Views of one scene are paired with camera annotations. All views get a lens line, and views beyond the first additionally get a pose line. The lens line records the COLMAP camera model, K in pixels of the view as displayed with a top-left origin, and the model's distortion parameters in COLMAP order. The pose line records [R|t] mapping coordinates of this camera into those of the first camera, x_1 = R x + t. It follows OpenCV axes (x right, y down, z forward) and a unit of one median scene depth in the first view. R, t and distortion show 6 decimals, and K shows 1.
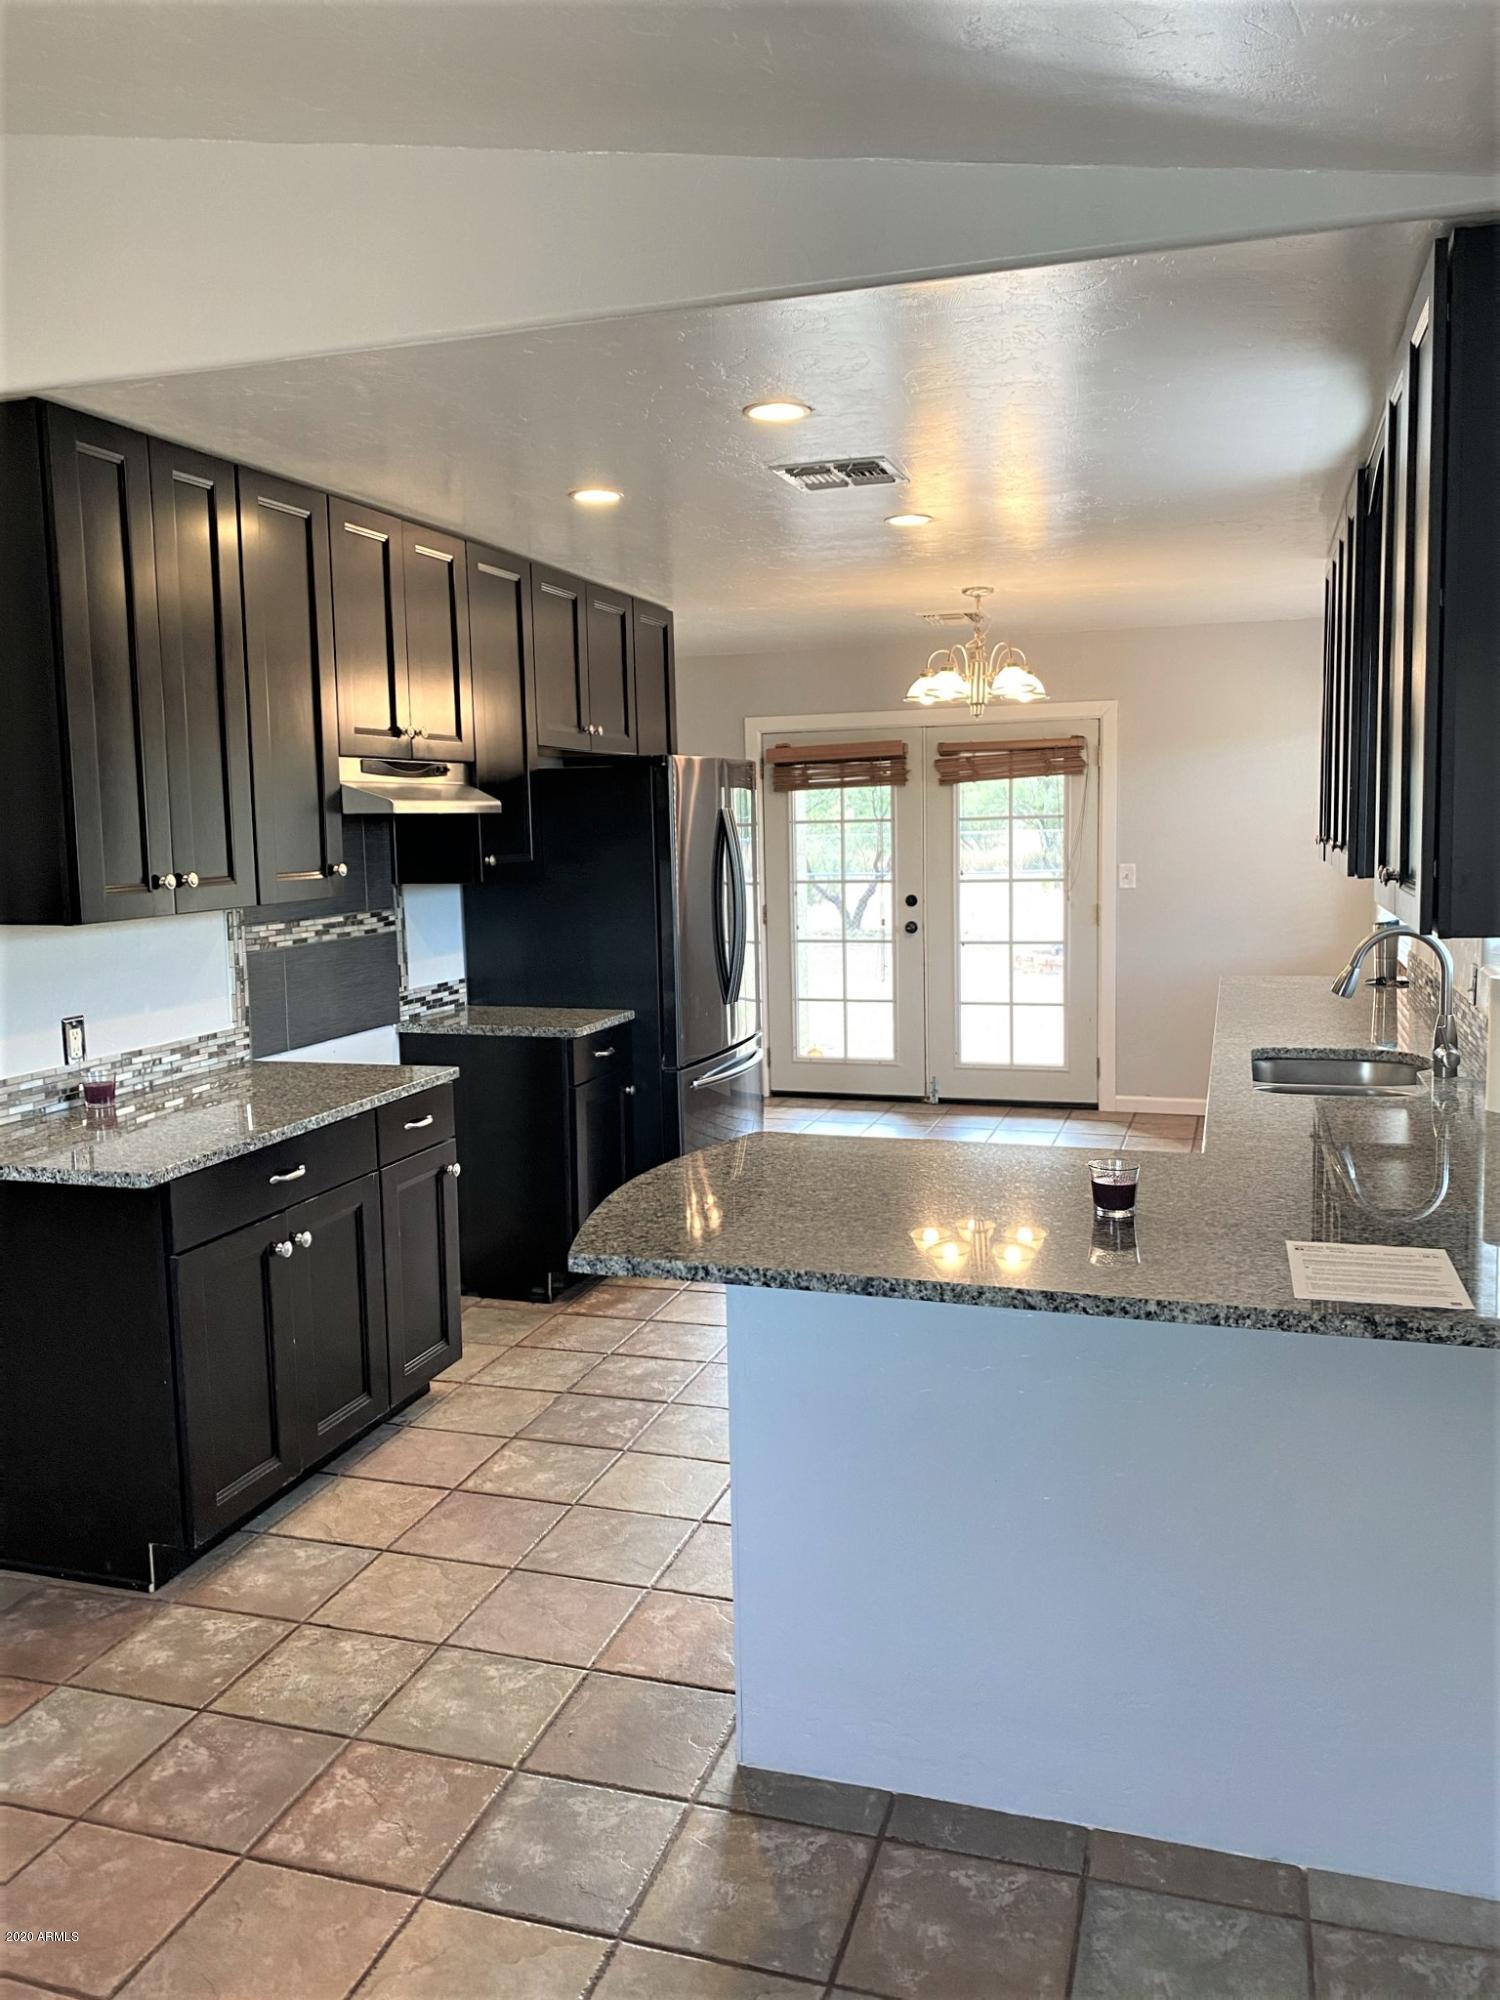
lens RADIAL K [[1552.5, 0, 748.5], [0, 1552.5, 995.7], [0, 0, 1]] dist [0.050090, -0.046924]
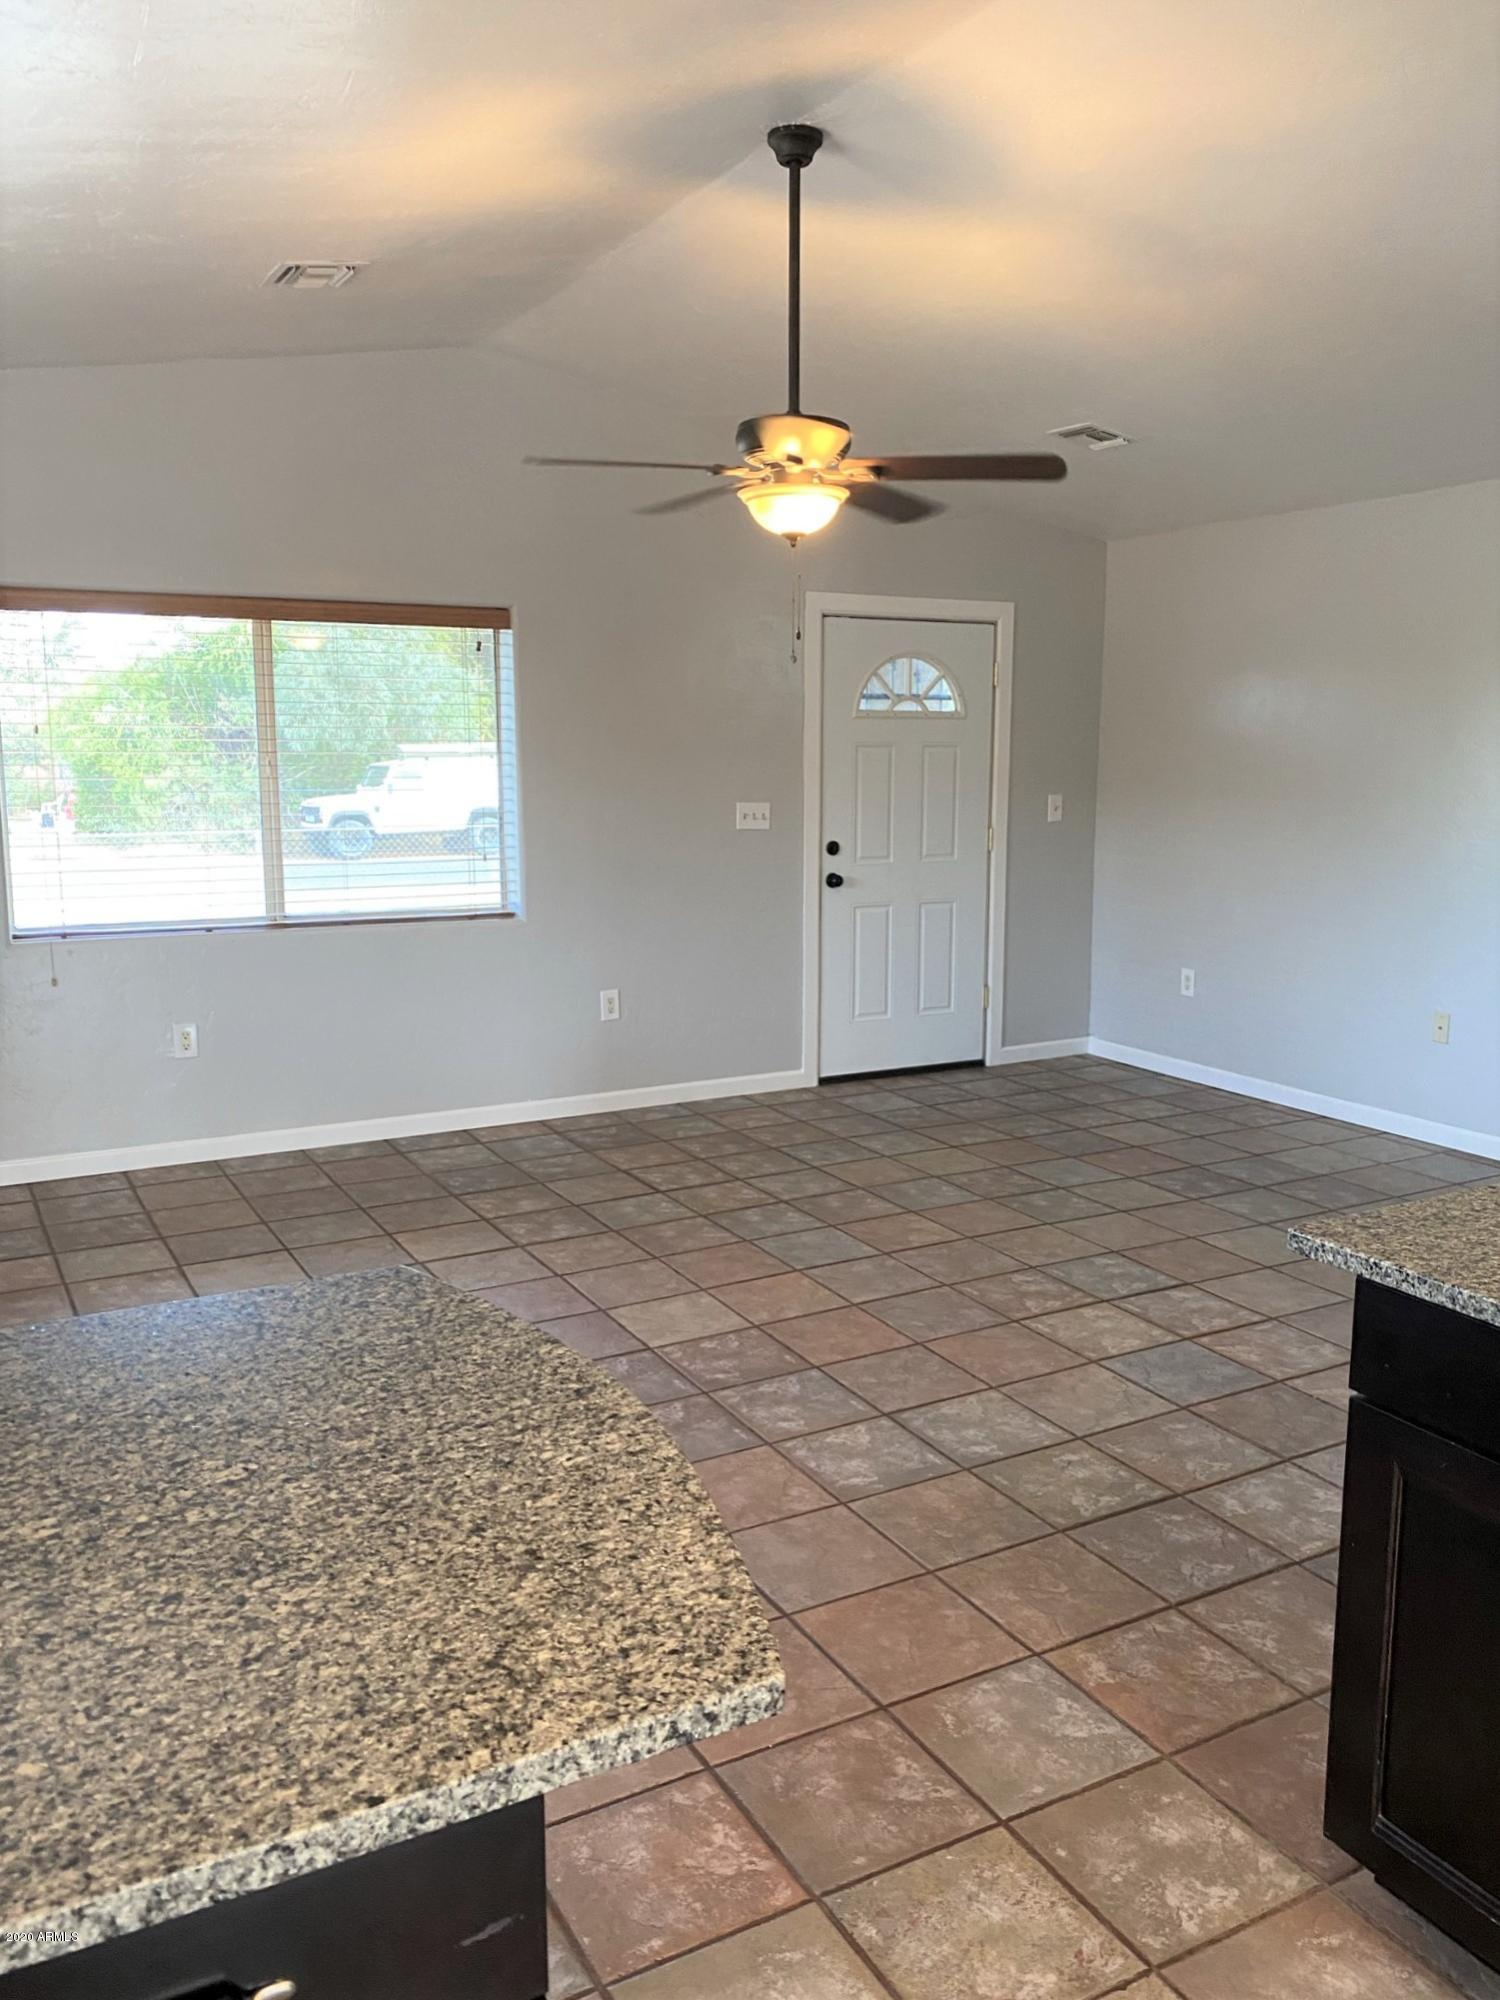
lens RADIAL K [[1552.5, 0, 748.8], [0, 1552.5, 1000.6], [0, 0, 1]] dist [0.050090, -0.046924]
pose [[-0.689725, 0.140849, -0.710240, 0.244081], [-0.067103, 0.964243, 0.256385, -0.141524], [0.720956, 0.224494, -0.655611, 1.303959]]
